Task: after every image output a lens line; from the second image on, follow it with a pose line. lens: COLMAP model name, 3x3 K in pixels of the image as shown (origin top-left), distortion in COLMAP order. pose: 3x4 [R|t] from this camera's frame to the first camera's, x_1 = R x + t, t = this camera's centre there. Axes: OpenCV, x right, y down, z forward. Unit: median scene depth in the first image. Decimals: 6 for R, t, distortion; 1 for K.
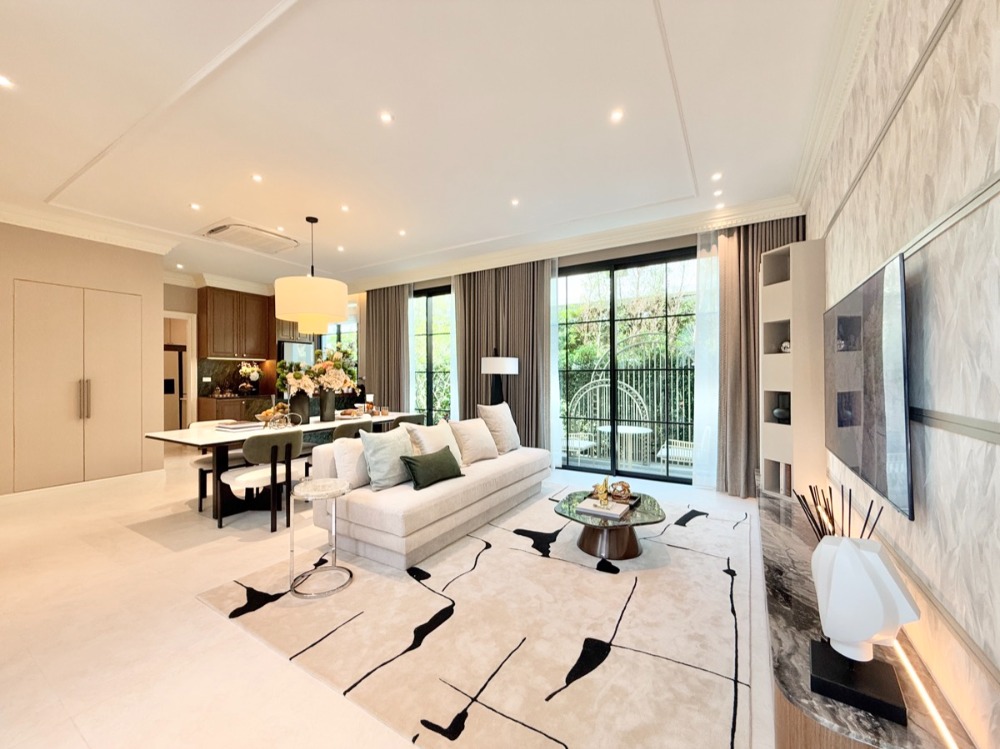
lens RADIAL K [[404.6, 0, 499.9], [0, 404.6, 377.0], [0, 0, 1]] dist [0.001012, 0.000042]
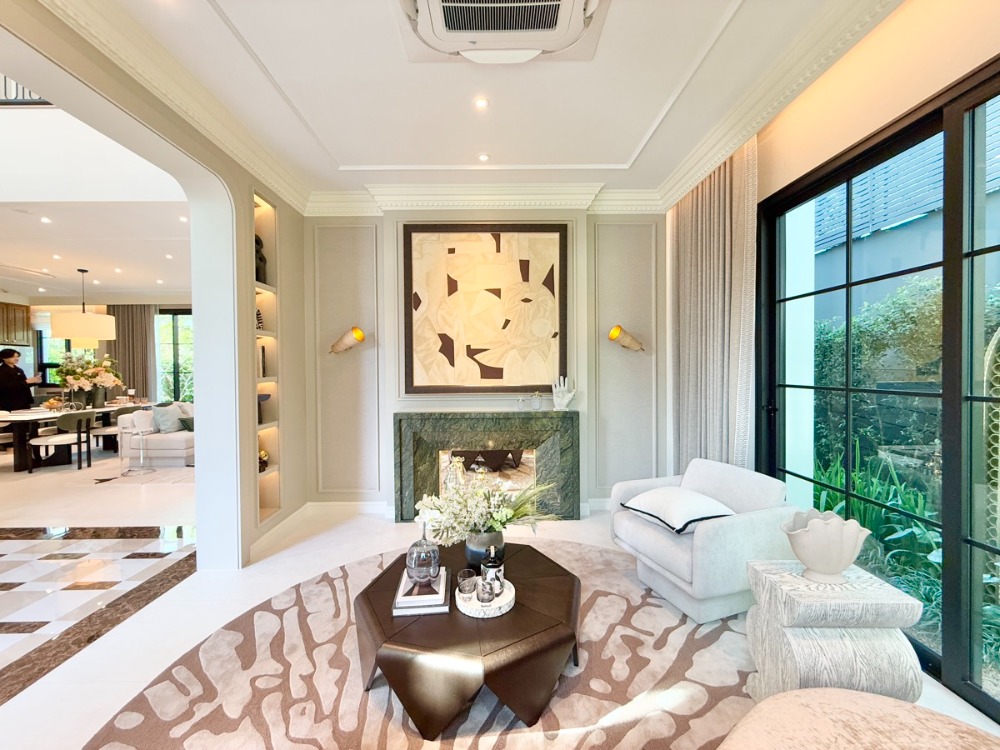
lens RADIAL K [[404.6, 0, 499.3], [0, 404.6, 377.6], [0, 0, 1]] dist [0.001012, 0.000042]
pose [[0.848929, -0.010246, 0.528408, 0.033226], [0.000567, 0.999829, 0.018475, -0.026954], [-0.528507, -0.015384, 0.848790, -0.971677]]
